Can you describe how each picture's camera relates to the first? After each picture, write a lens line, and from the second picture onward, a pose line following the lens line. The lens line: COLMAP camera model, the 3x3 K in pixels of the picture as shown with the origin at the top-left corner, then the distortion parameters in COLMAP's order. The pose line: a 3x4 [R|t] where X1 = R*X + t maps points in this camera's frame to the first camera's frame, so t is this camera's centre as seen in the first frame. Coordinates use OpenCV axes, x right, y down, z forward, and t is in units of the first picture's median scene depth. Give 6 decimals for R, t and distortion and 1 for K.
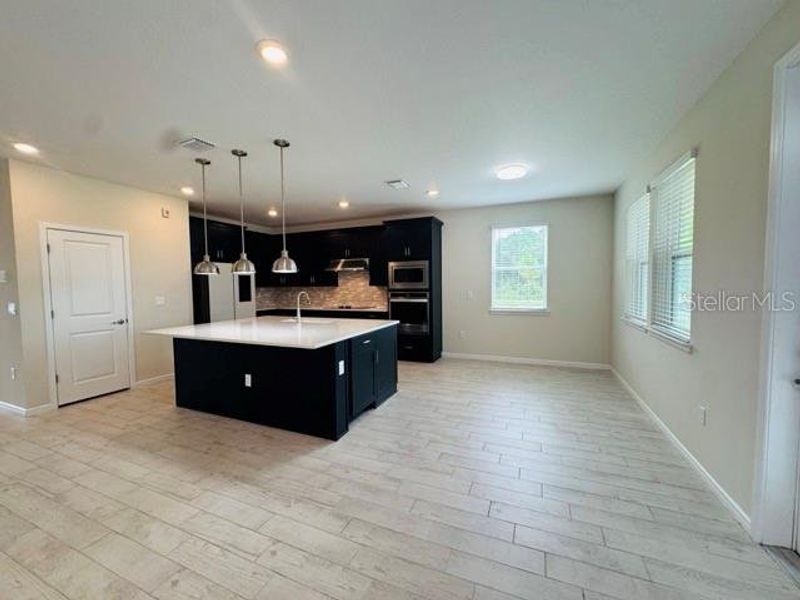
lens RADIAL K [[320.9, 0, 401.5], [0, 320.9, 300.5], [0, 0, 1]] dist [-0.001422, -0.000301]
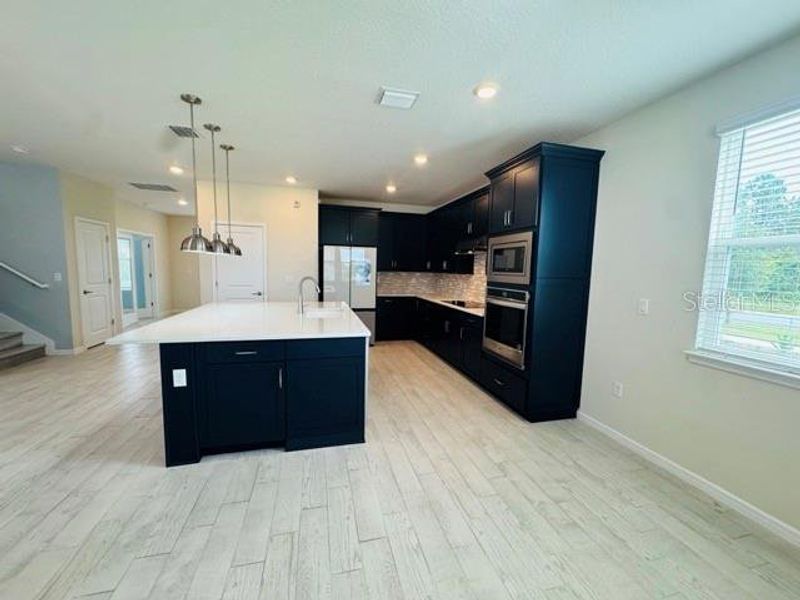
lens RADIAL K [[320.9, 0, 401.5], [0, 320.9, 300.5], [0, 0, 1]] dist [-0.001422, -0.000301]
pose [[0.611275, 0.106401, -0.784233, 0.489864], [-0.073635, 0.994269, 0.077502, -0.047758], [0.787985, 0.010372, 0.615607, 0.656490]]
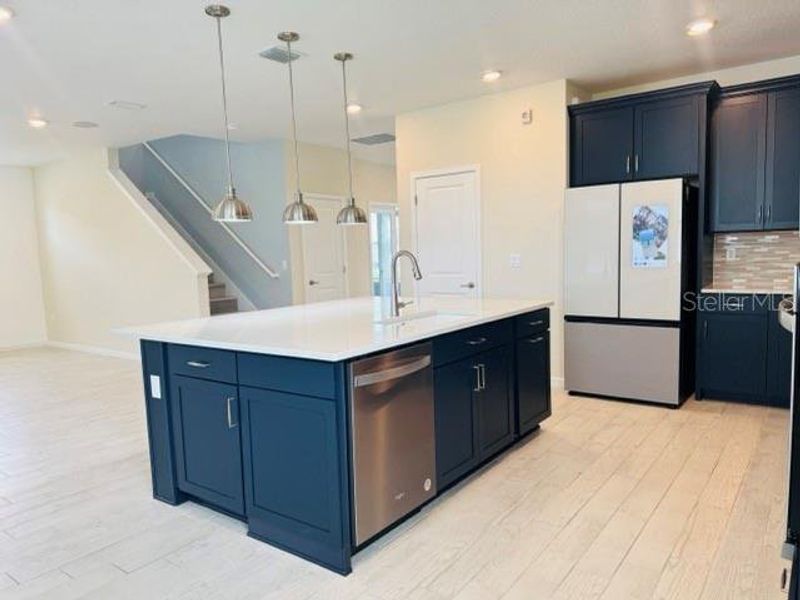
lens RADIAL K [[567.0, 0, 399.8], [0, 567.0, 310.9], [0, 0, 1]] dist [0.053483, -0.049251]
pose [[-0.240020, 0.123761, -0.962847, 0.478940], [-0.014418, 0.991276, 0.131009, -0.047817], [0.970661, 0.045327, -0.236142, 1.158511]]
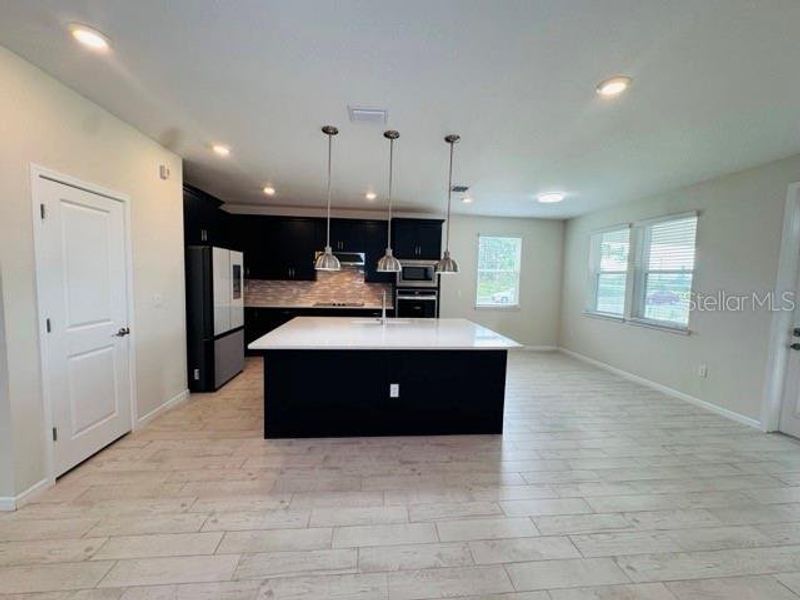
lens RADIAL K [[321.7, 0, 402.2], [0, 321.7, 299.2], [0, 0, 1]] dist [-0.001685, -0.000141]
pose [[0.876780, 0.001160, 0.480891, -0.690831], [-0.011010, 0.999783, 0.017664, -0.018661], [-0.480766, -0.020782, 0.876602, 0.154063]]
